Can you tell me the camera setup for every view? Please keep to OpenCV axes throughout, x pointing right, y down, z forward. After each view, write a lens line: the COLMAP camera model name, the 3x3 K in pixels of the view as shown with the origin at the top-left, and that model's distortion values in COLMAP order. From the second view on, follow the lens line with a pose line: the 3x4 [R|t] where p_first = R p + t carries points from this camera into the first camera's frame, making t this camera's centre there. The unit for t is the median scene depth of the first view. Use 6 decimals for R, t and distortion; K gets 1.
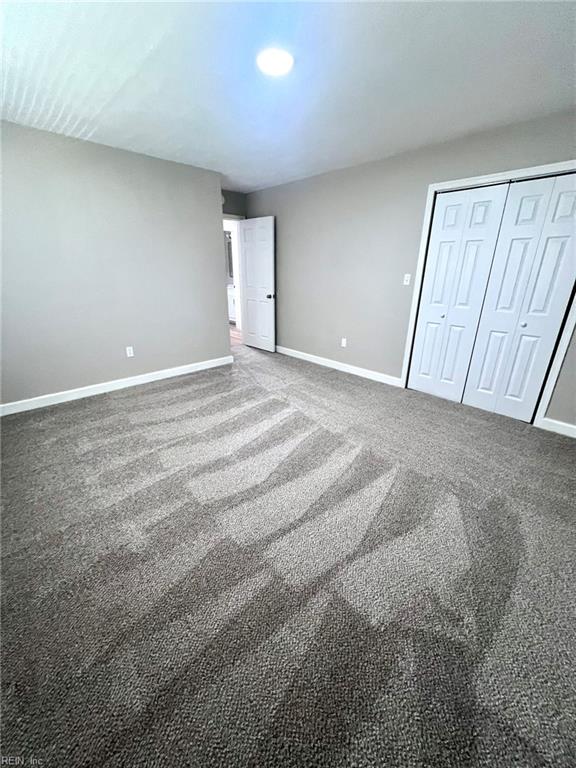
lens RADIAL K [[305.3, 0, 291.2], [0, 305.3, 385.1], [0, 0, 1]] dist [-0.000067, 0.000228]
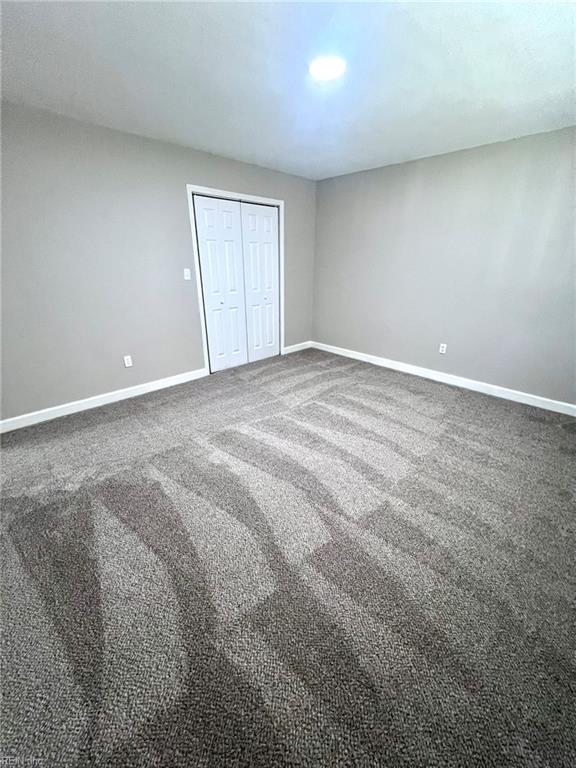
lens RADIAL K [[305.3, 0, 291.2], [0, 305.3, 385.1], [0, 0, 1]] dist [-0.000067, 0.000228]
pose [[-0.007704, -0.388407, 0.921456, -0.747848], [0.361935, 0.857923, 0.364653, -0.290353], [-0.932172, 0.336316, 0.133969, 0.700569]]
